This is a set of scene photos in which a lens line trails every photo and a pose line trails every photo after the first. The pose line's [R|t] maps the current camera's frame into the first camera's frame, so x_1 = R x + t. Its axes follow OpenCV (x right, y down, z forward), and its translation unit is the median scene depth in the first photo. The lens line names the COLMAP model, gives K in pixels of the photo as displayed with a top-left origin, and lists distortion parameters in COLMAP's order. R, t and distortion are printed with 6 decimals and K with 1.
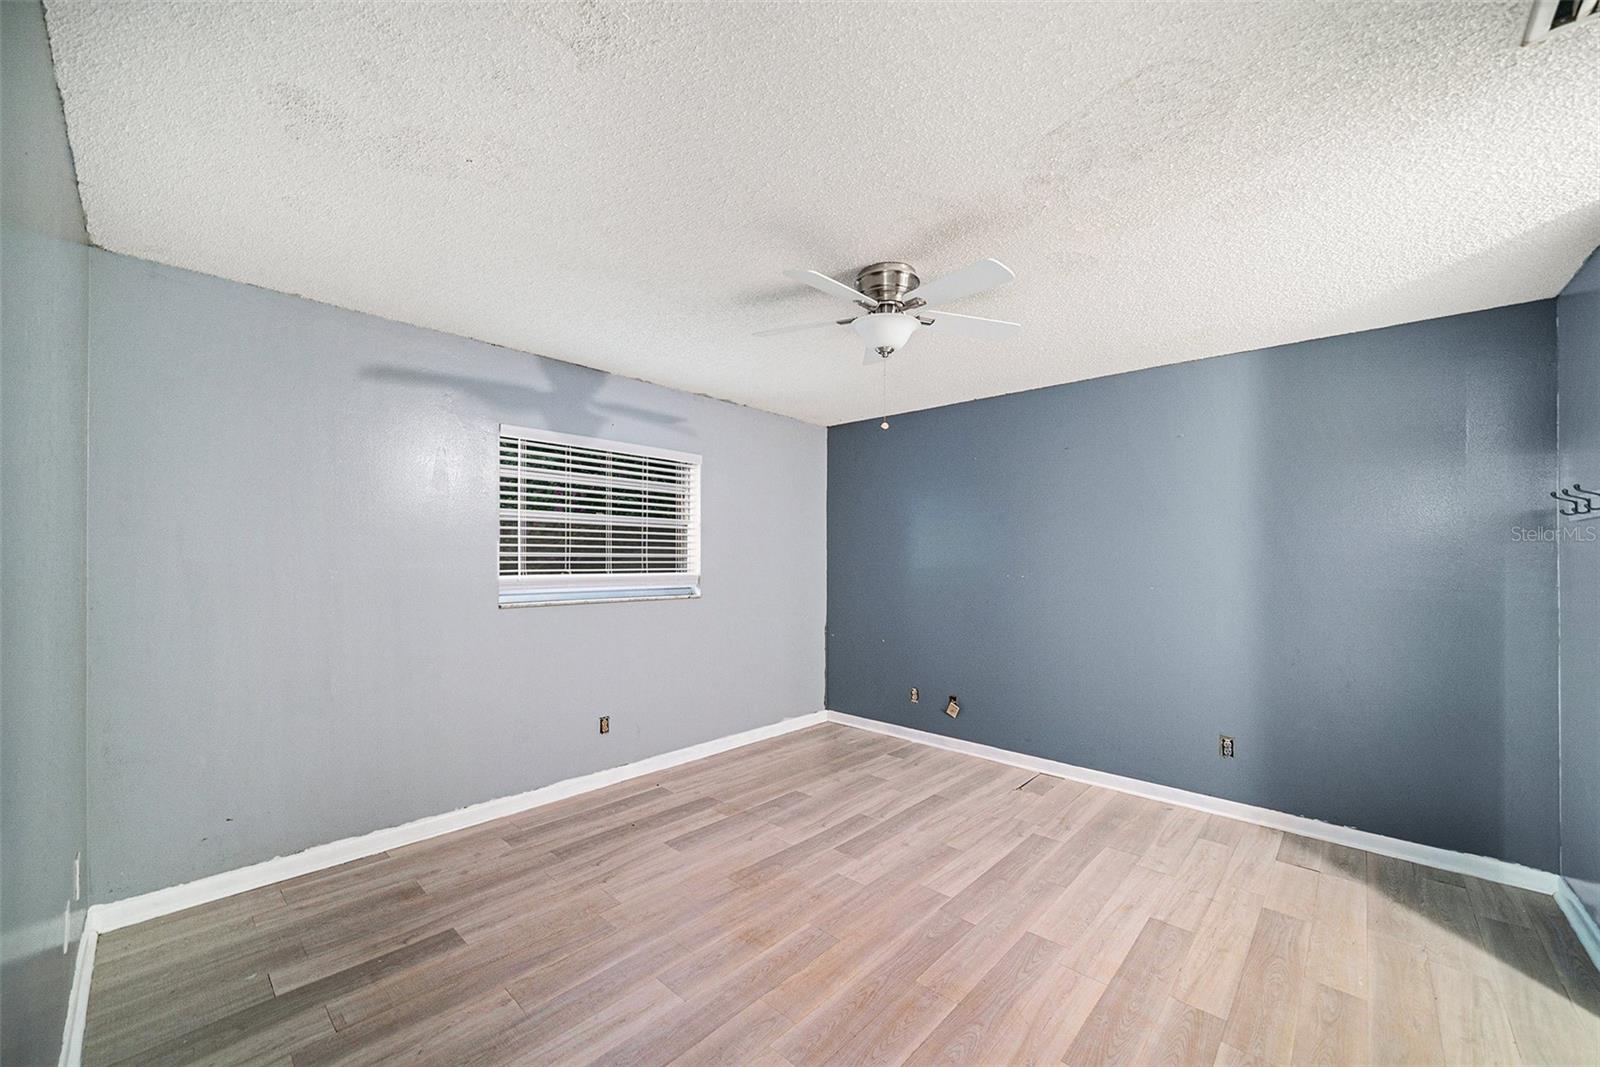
lens RADIAL K [[621.2, 0, 793.0], [0, 621.2, 550.4], [0, 0, 1]] dist [-0.014251, 0.000994]
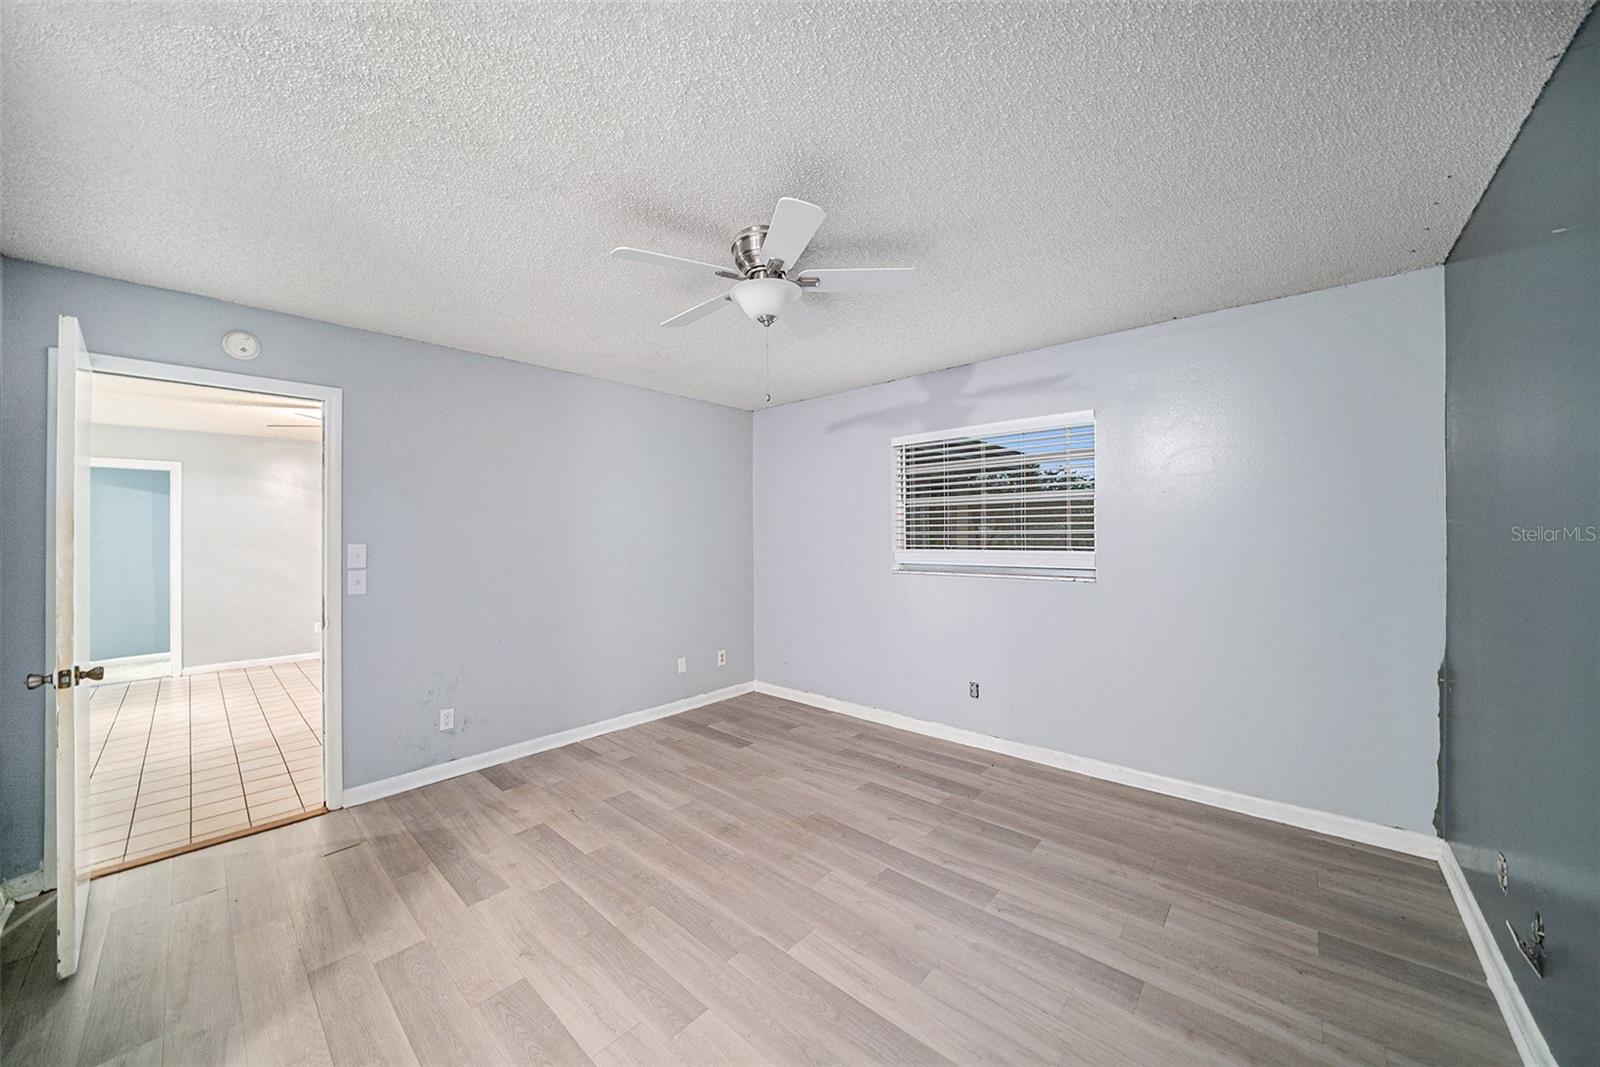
lens RADIAL K [[558.5, 0, 792.3], [0, 558.5, 529.3], [0, 0, 1]] dist [-0.020617, -0.000124]
pose [[0.018199, -0.016174, -0.999704, 0.818860], [0.018887, 0.999696, -0.015830, 0.013801], [0.999656, -0.018593, 0.018499, 0.828008]]
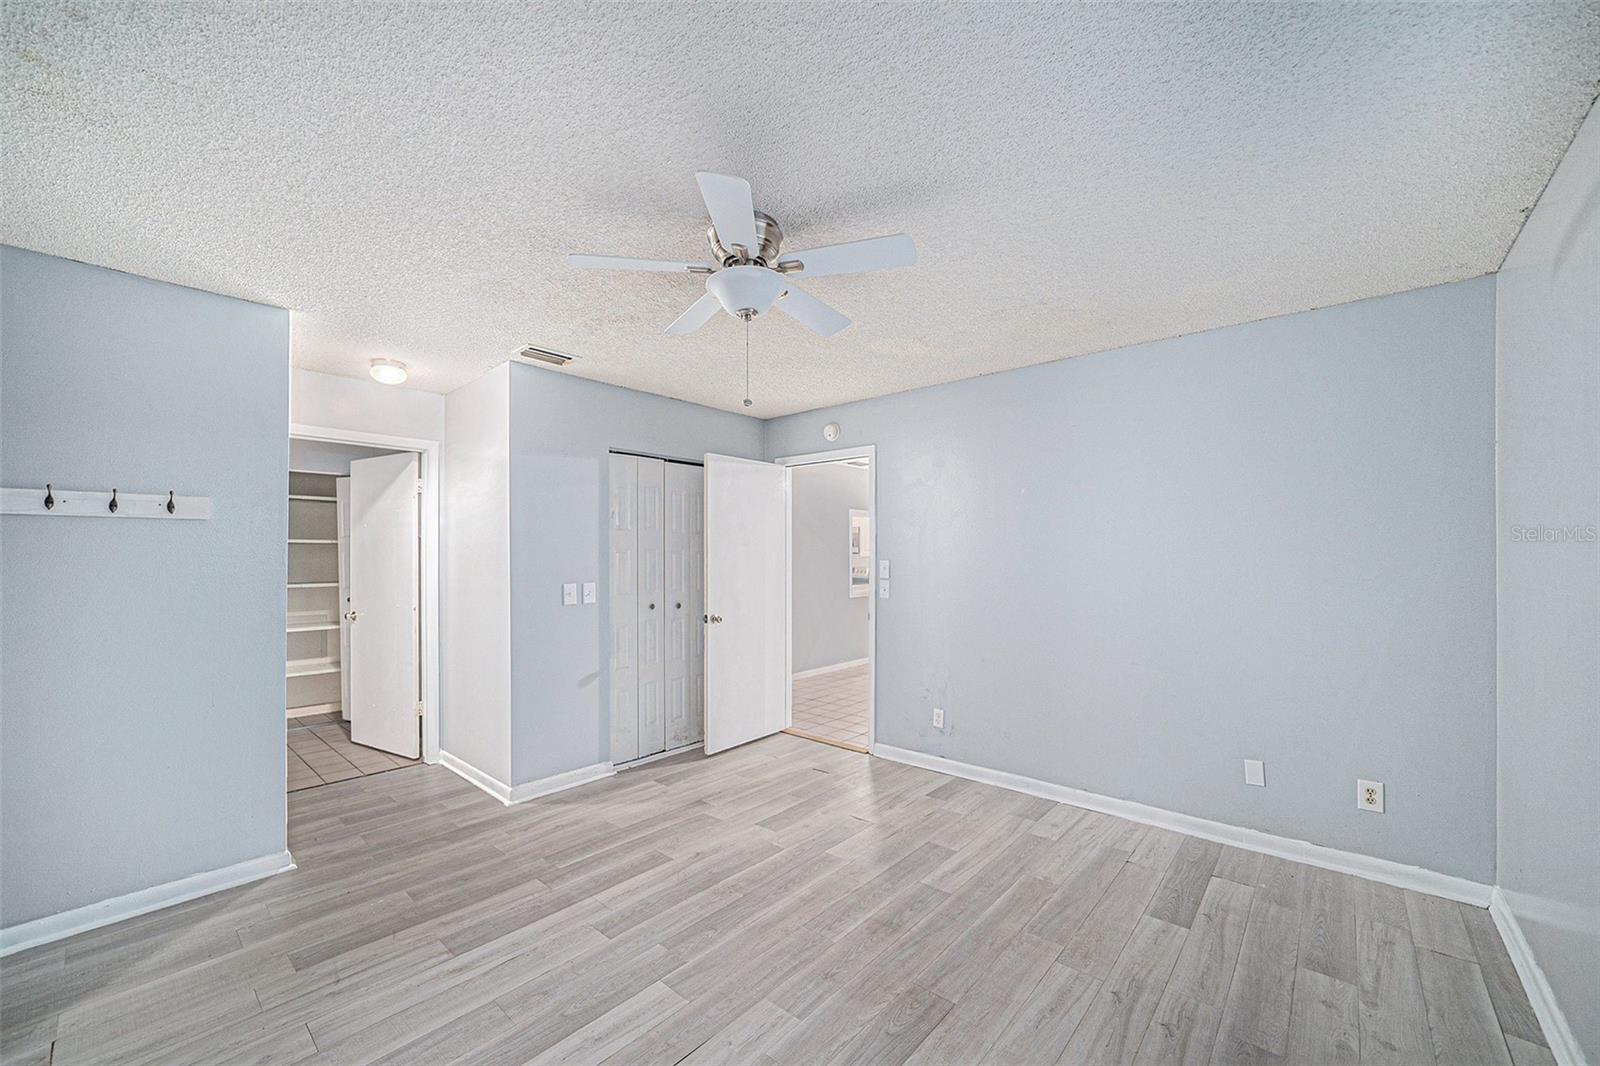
lens RADIAL K [[621.2, 0, 808.2], [0, 621.2, 556.5], [0, 0, 1]] dist [-0.014251, 0.000994]
pose [[-0.998772, -0.004389, -0.049355, 0.088646], [-0.003988, 0.999958, -0.008214, 0.014635], [0.049389, -0.008008, -0.998748, 1.493328]]
